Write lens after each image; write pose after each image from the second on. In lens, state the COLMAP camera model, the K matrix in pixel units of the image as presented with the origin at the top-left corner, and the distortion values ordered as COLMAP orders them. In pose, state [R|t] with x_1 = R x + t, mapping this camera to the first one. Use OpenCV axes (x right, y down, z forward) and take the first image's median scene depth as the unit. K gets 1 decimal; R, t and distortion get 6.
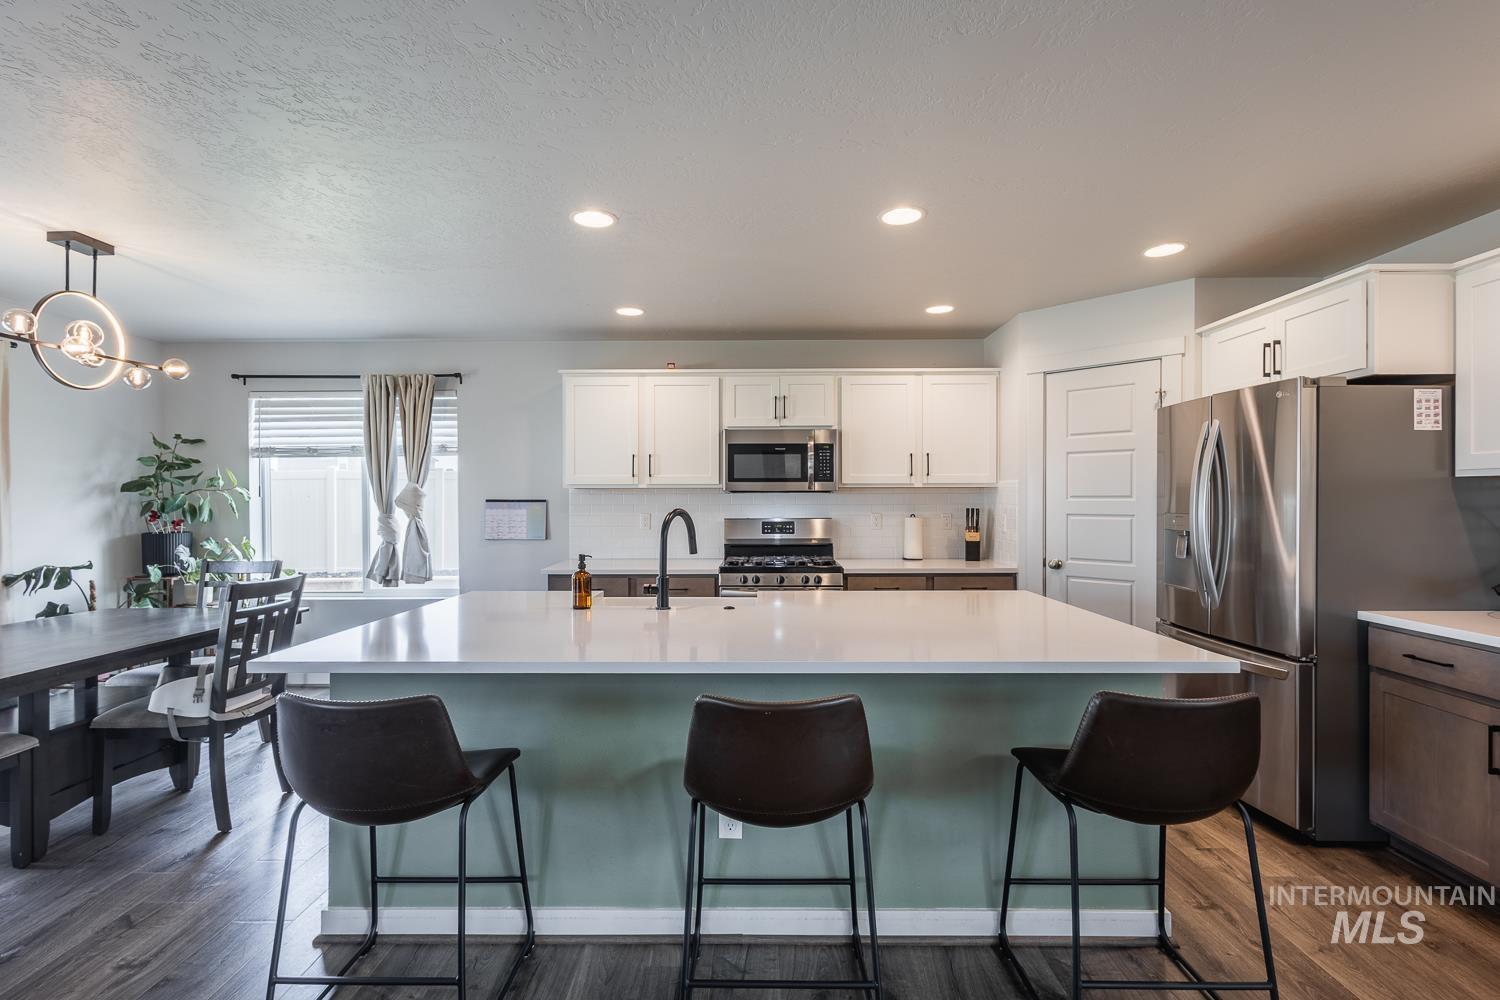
lens RADIAL K [[692.0, 0, 750.4], [0, 692.0, 499.2], [0, 0, 1]] dist [0.001657, -0.002268]
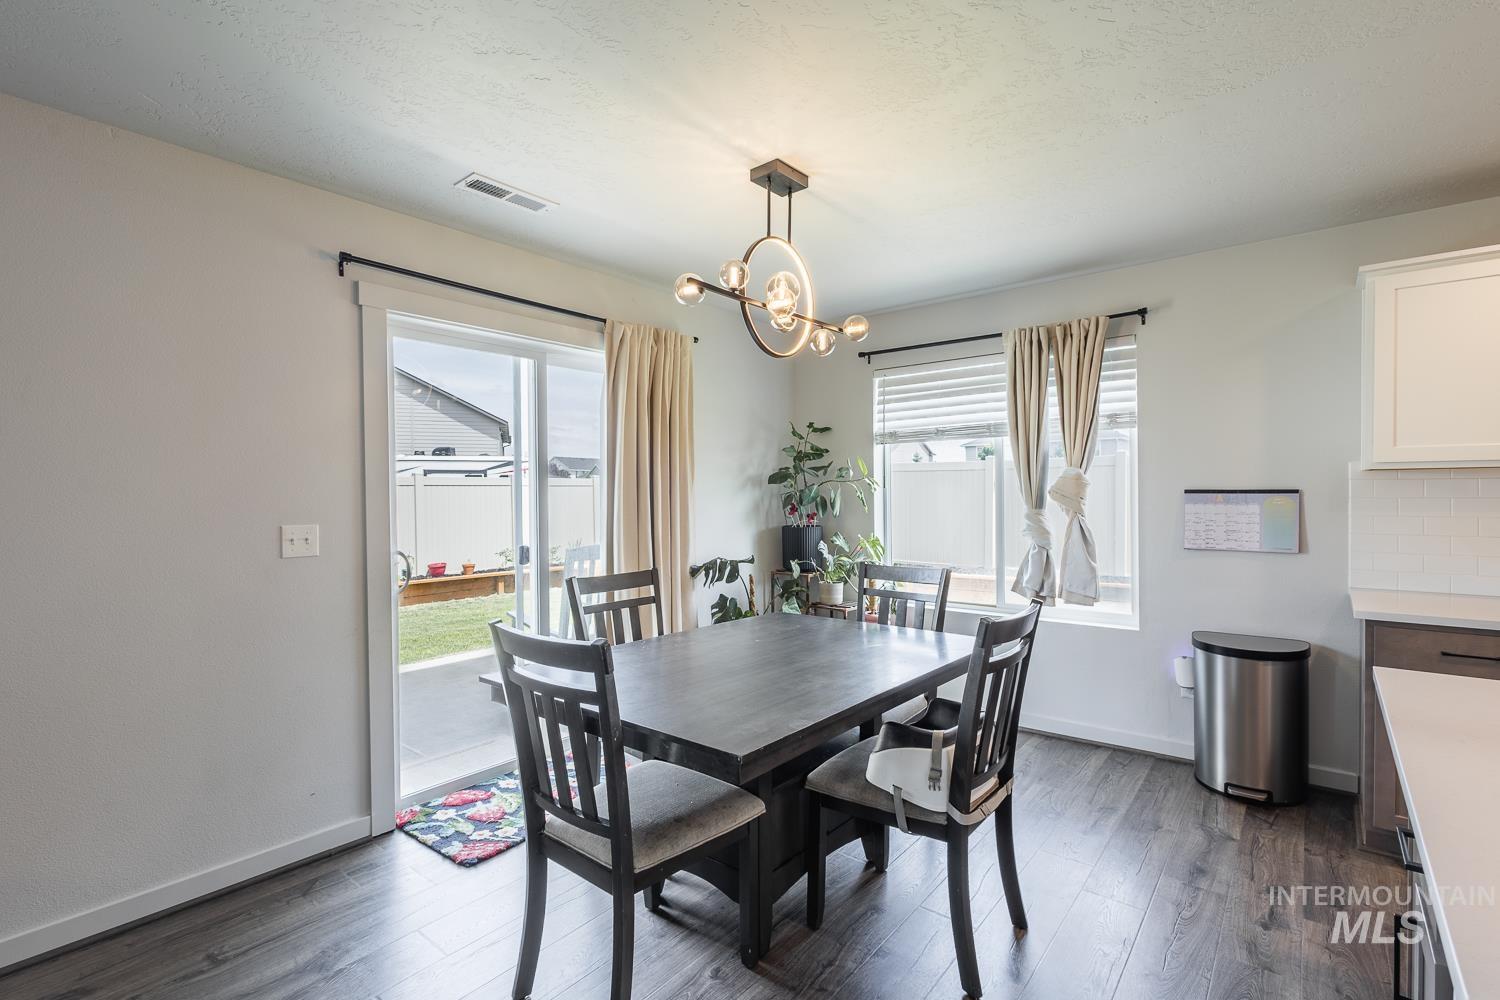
lens RADIAL K [[692.0, 0, 747.7], [0, 692.0, 497.4], [0, 0, 1]] dist [0.001657, -0.002268]
pose [[0.776232, 0.001376, -0.630446, -0.307326], [0.003615, 0.999971, 0.006634, 0.001799], [0.630437, -0.007429, 0.776205, 0.216119]]
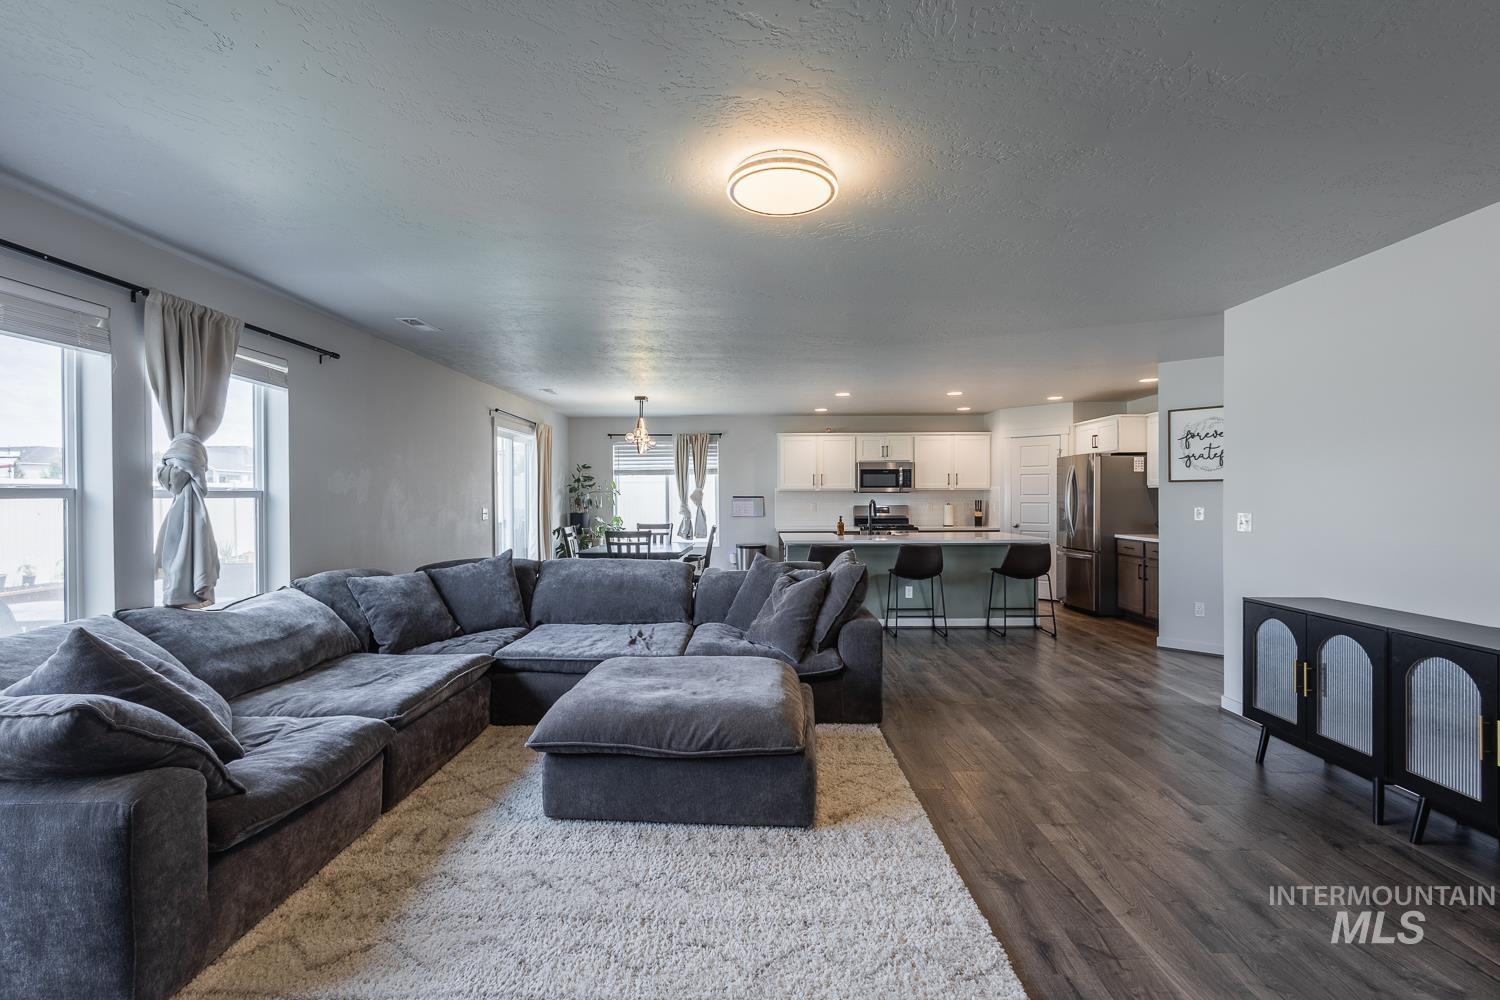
lens RADIAL K [[692.0, 0, 746.7], [0, 692.0, 511.8], [0, 0, 1]] dist [0.001657, -0.002268]
pose [[0.999974, -0.000128, -0.007146, -0.351656], [0.000272, 0.999797, 0.020154, 0.005457], [0.007142, -0.020155, 0.999771, -1.059029]]
